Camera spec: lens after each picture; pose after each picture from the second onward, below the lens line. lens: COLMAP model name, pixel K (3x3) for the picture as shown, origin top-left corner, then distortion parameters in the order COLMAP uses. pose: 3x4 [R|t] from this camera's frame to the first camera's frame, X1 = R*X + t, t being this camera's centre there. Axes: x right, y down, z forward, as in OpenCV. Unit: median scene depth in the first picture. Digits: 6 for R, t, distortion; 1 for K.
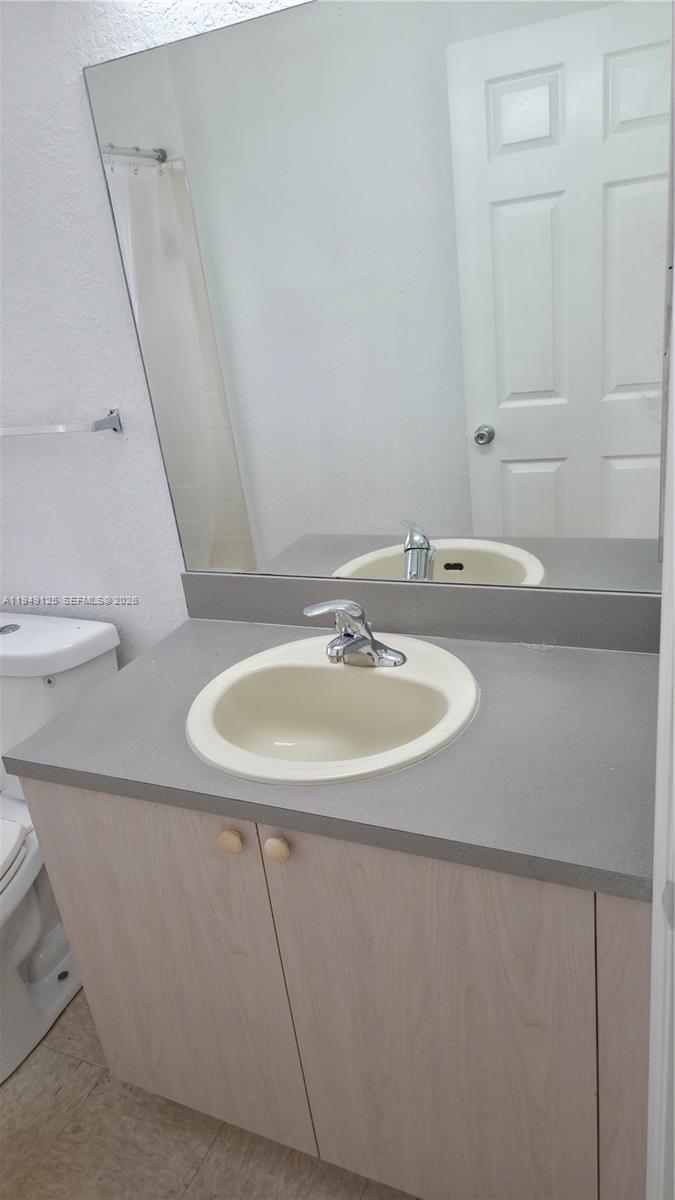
lens RADIAL K [[806.7, 0, 331.8], [0, 806.7, 602.1], [0, 0, 1]] dist [0.059194, -0.055939]
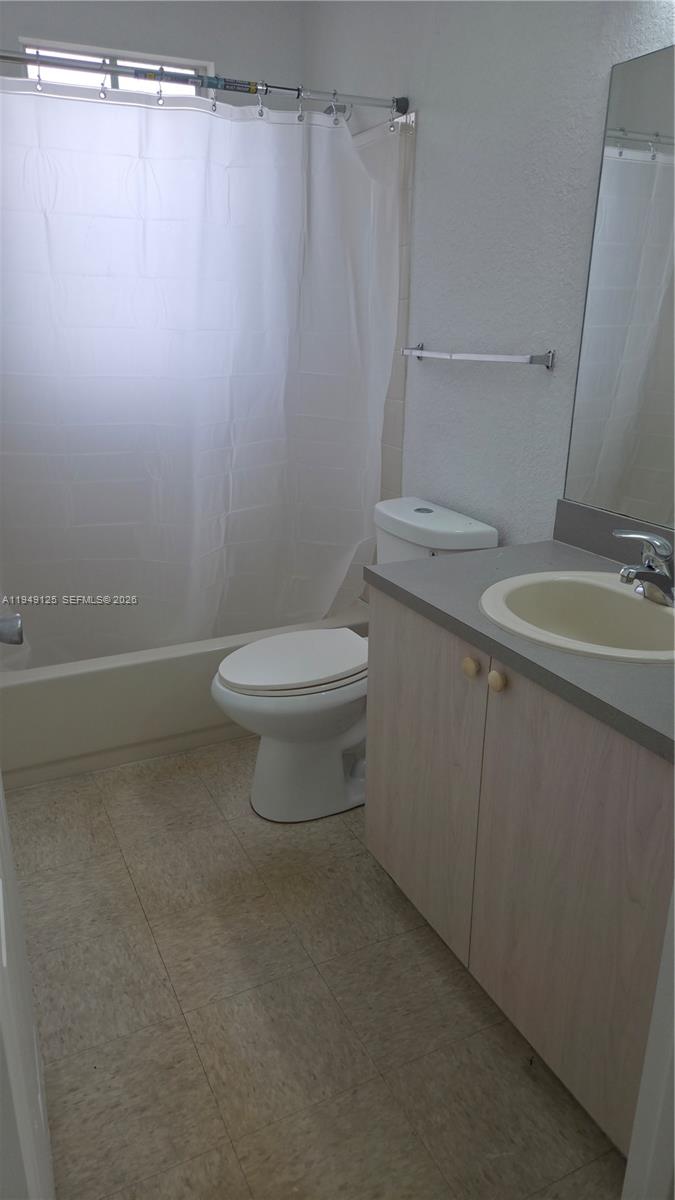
lens RADIAL K [[806.7, 0, 331.8], [0, 806.7, 602.1], [0, 0, 1]] dist [0.059194, -0.055939]
pose [[0.767134, 0.327814, -0.551402, 0.283416], [-0.331042, 0.938573, 0.097430, 0.109690], [0.549469, 0.107795, 0.828531, -0.144967]]
